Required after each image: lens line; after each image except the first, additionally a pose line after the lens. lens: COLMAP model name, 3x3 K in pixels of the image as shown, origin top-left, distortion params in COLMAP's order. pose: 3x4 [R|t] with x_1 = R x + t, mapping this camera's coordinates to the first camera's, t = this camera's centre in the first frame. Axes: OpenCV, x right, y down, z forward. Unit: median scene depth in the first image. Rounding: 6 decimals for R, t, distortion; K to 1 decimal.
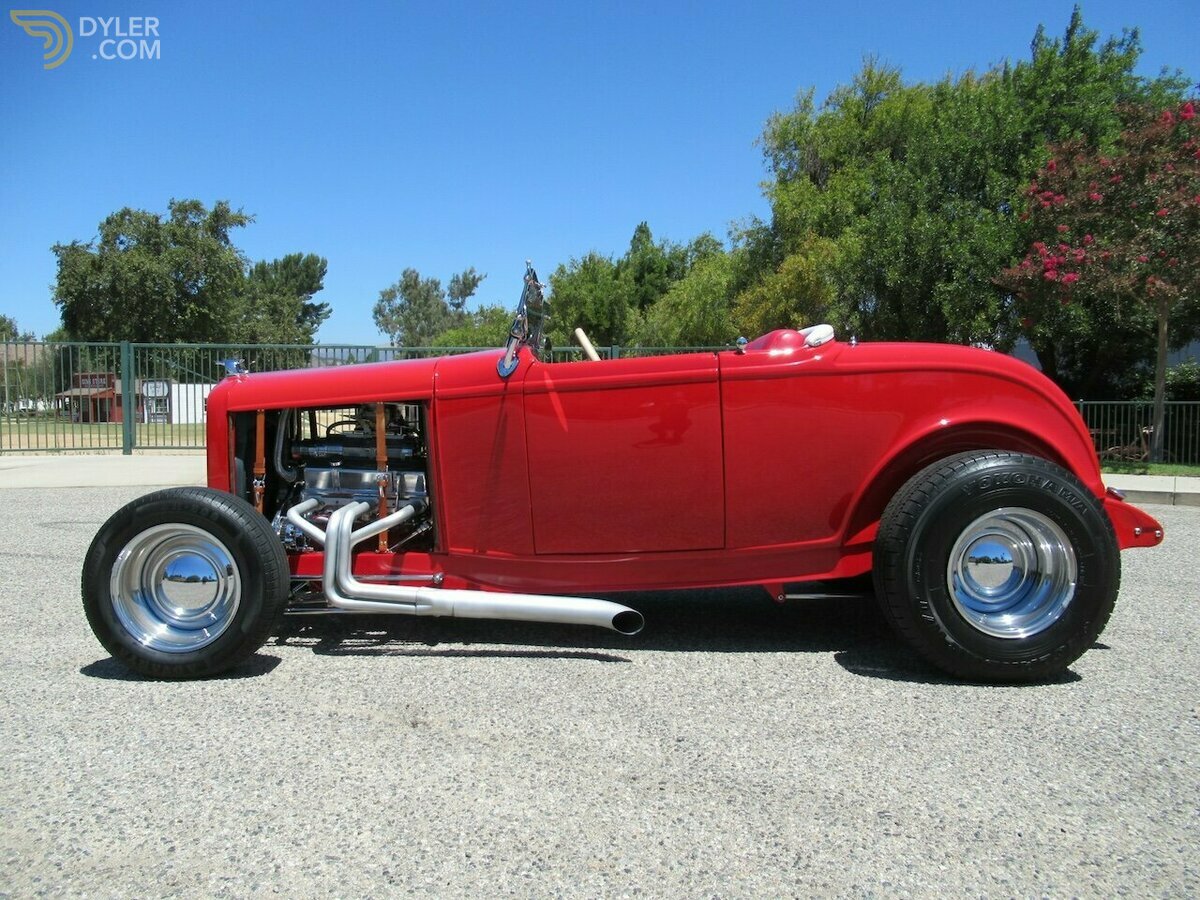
lens RADIAL K [[903.7, 0, 605.0], [0, 903.7, 450.4], [0, 0, 1]] dist [-0.002670, 0.005294]
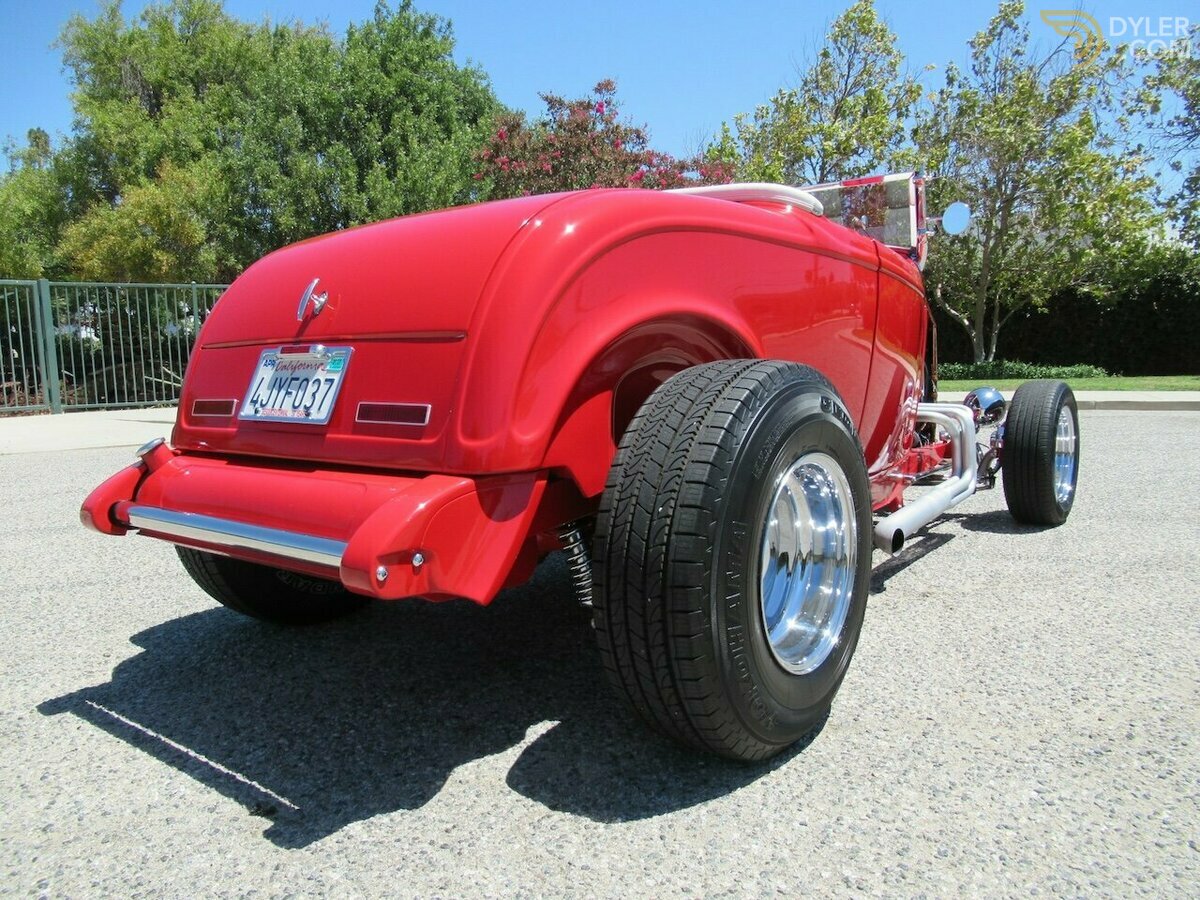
lens RADIAL K [[891.9, 0, 600.3], [0, 891.9, 445.3], [0, 0, 1]] dist [-0.004390, -0.000634]
pose [[0.687236, -0.091910, 0.720597, -1.662290], [0.058842, 0.995747, 0.070887, 0.043337], [-0.724047, -0.006314, 0.689721, 0.747428]]
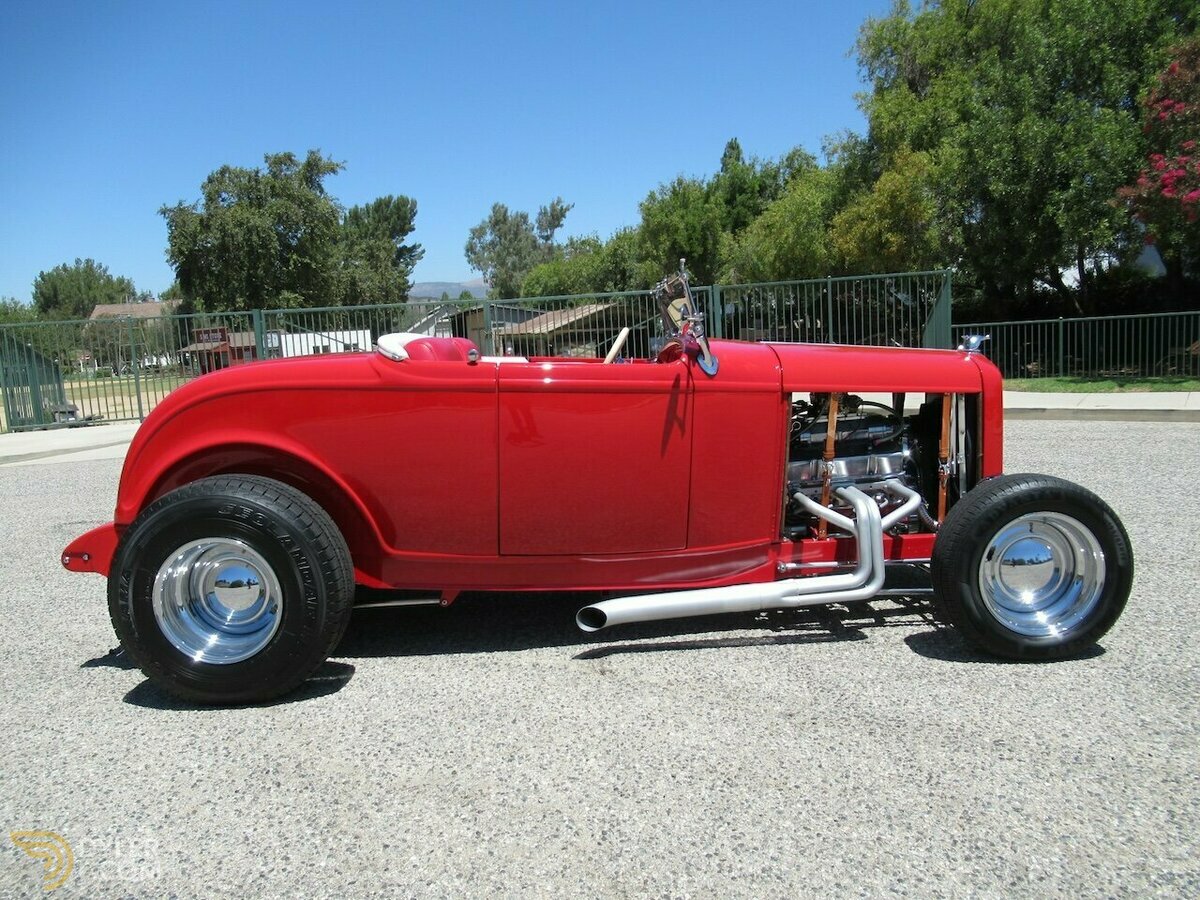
lens RADIAL K [[900.7, 0, 606.9], [0, 900.7, 449.0], [0, 0, 1]] dist [0.009448, 0.001033]
pose [[0.993195, -0.043845, -0.107895, -0.062938], [0.052192, 0.995757, 0.075791, -0.102107], [0.104114, -0.080907, 0.991269, -0.214569]]
